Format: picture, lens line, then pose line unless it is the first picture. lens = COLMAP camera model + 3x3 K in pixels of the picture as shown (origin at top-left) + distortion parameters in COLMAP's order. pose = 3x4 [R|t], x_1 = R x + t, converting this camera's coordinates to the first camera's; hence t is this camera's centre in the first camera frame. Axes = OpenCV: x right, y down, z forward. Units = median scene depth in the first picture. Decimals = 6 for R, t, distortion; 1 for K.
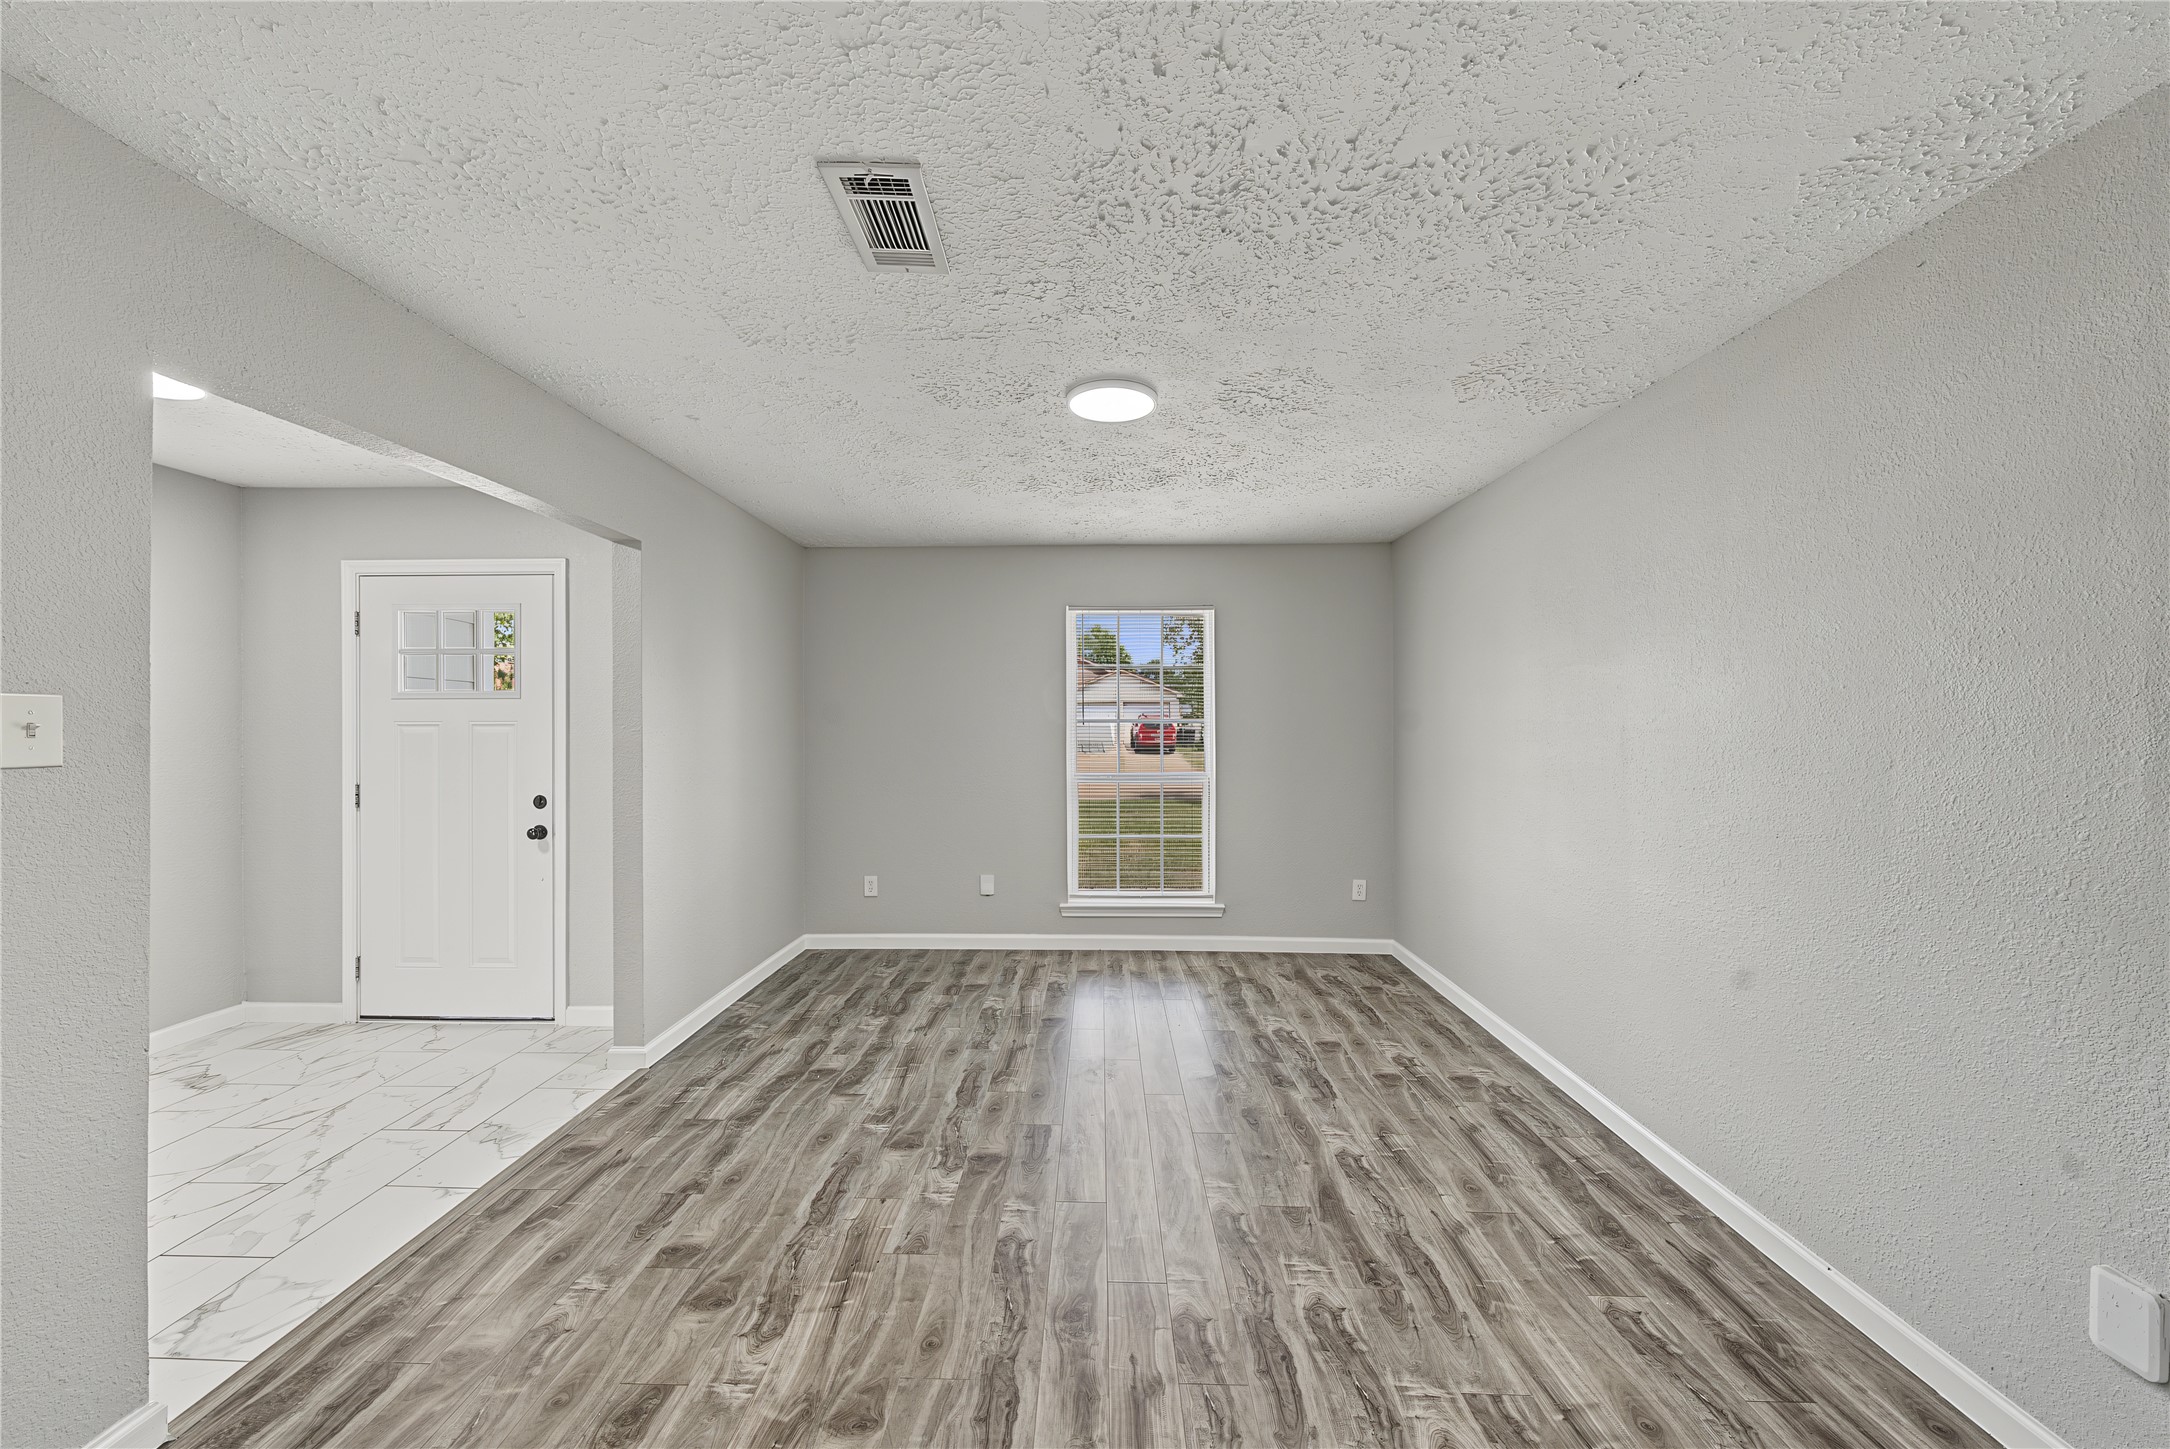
lens RADIAL K [[765.8, 0, 1087.4], [0, 765.8, 706.7], [0, 0, 1]] dist [-0.008596, 0.000900]
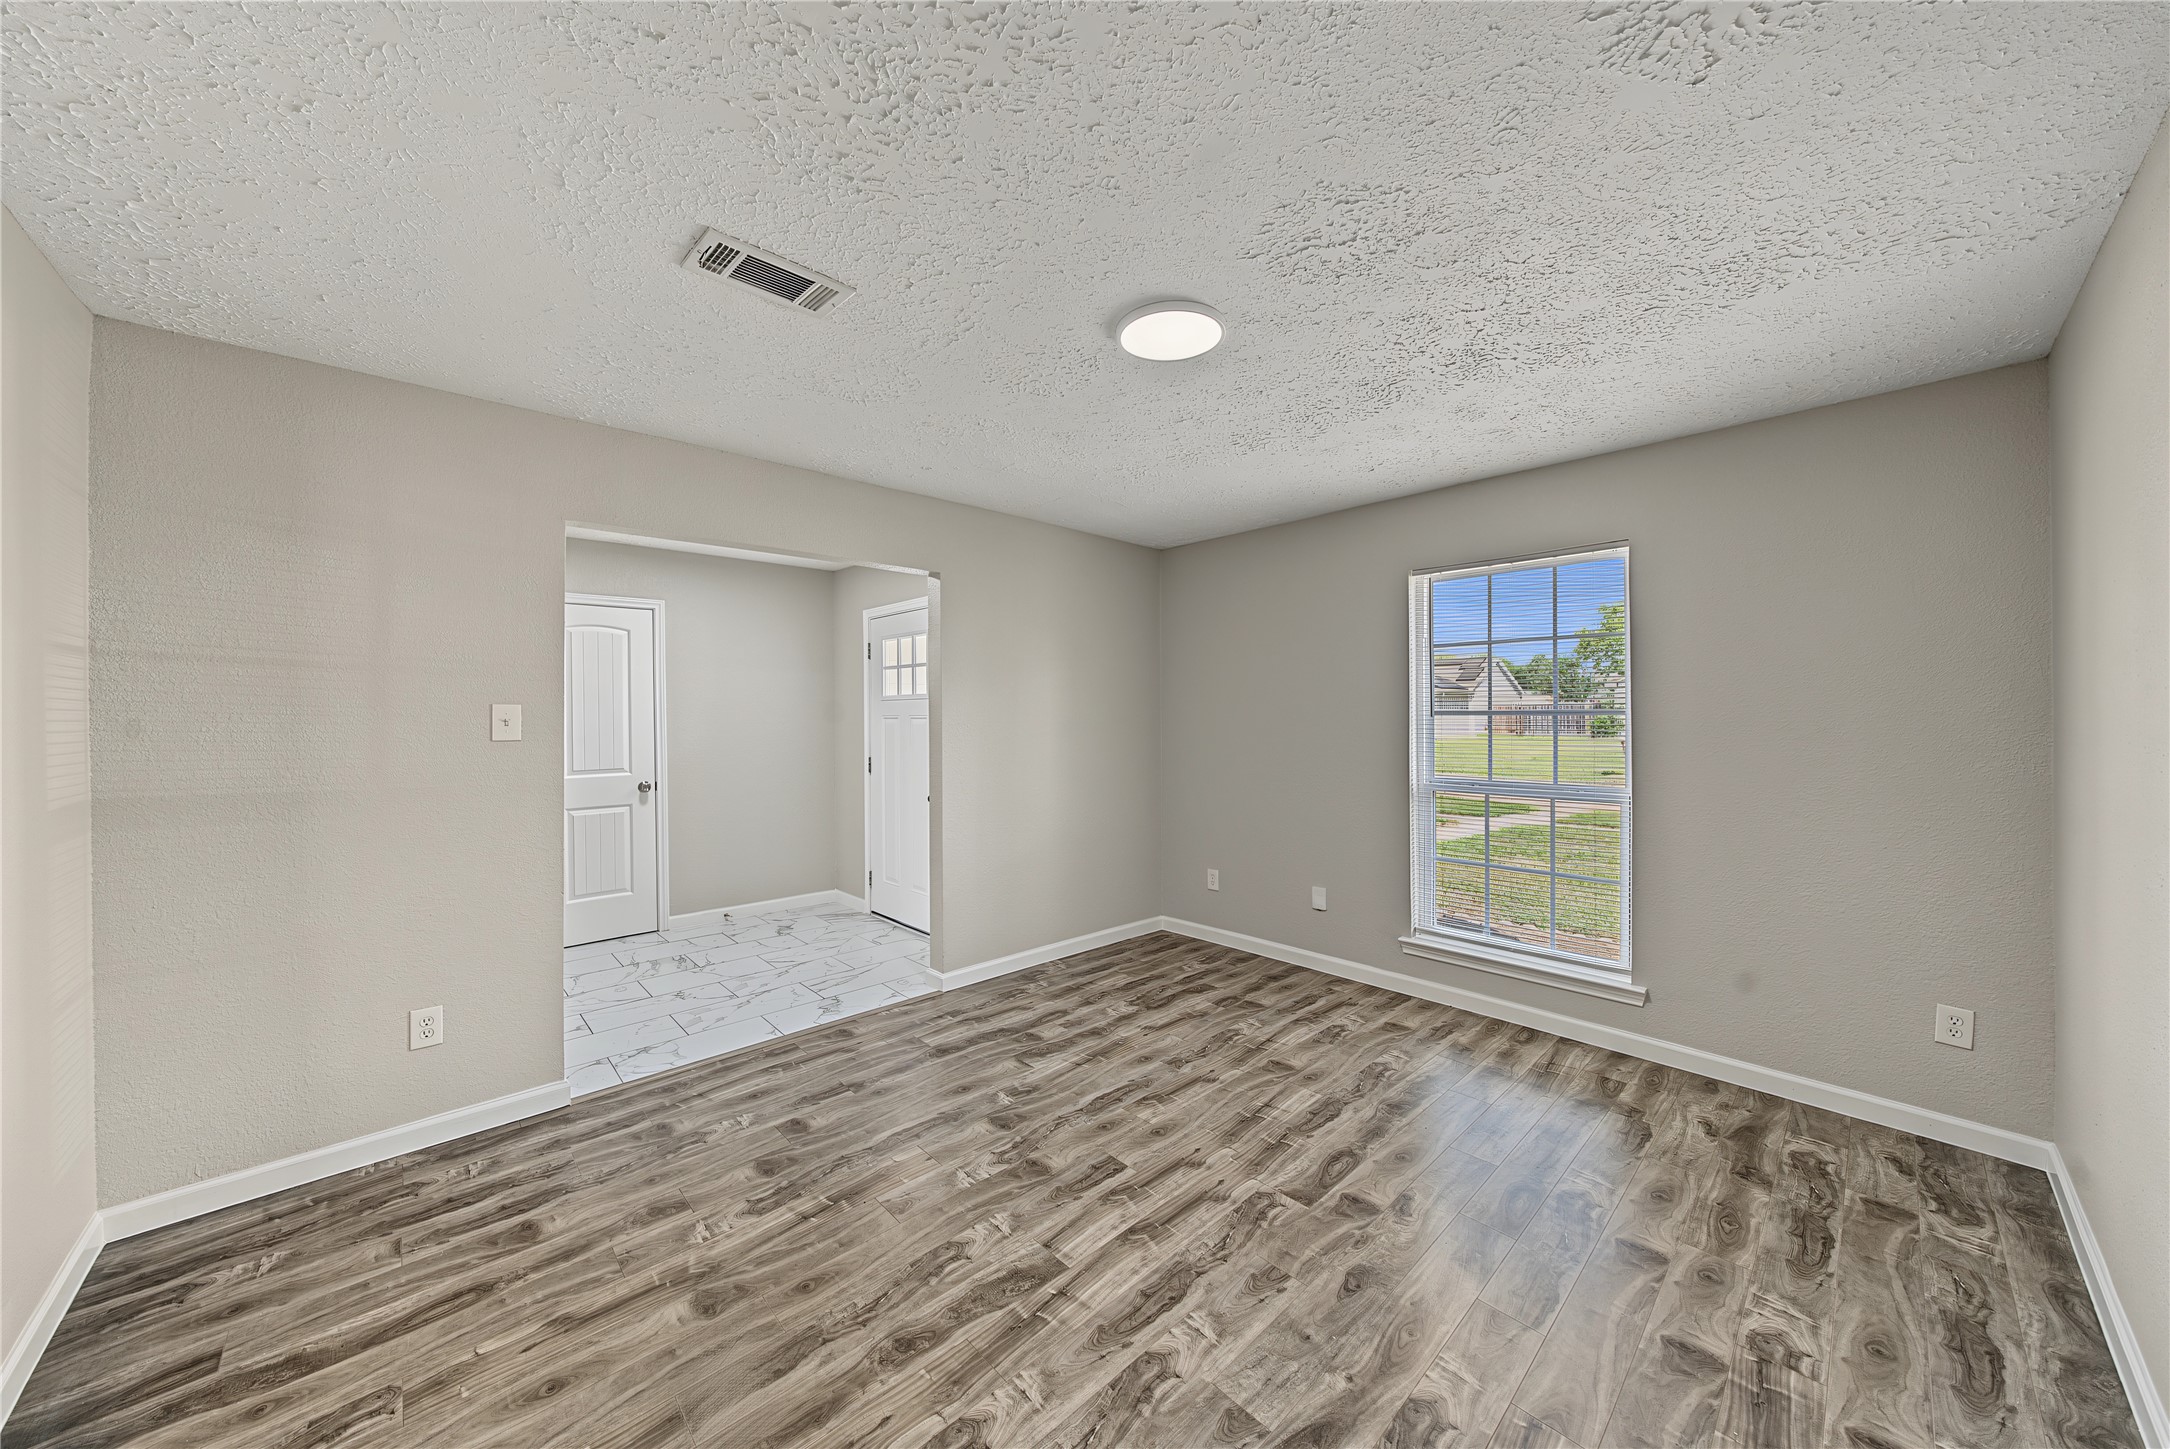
lens RADIAL K [[765.8, 0, 1098.8], [0, 765.8, 705.8], [0, 0, 1]] dist [-0.008596, 0.000900]
pose [[0.692246, -0.010484, -0.721586, 0.635110], [0.017990, 0.999834, 0.002731, 0.009260], [0.721438, -0.014872, 0.692320, 0.406674]]
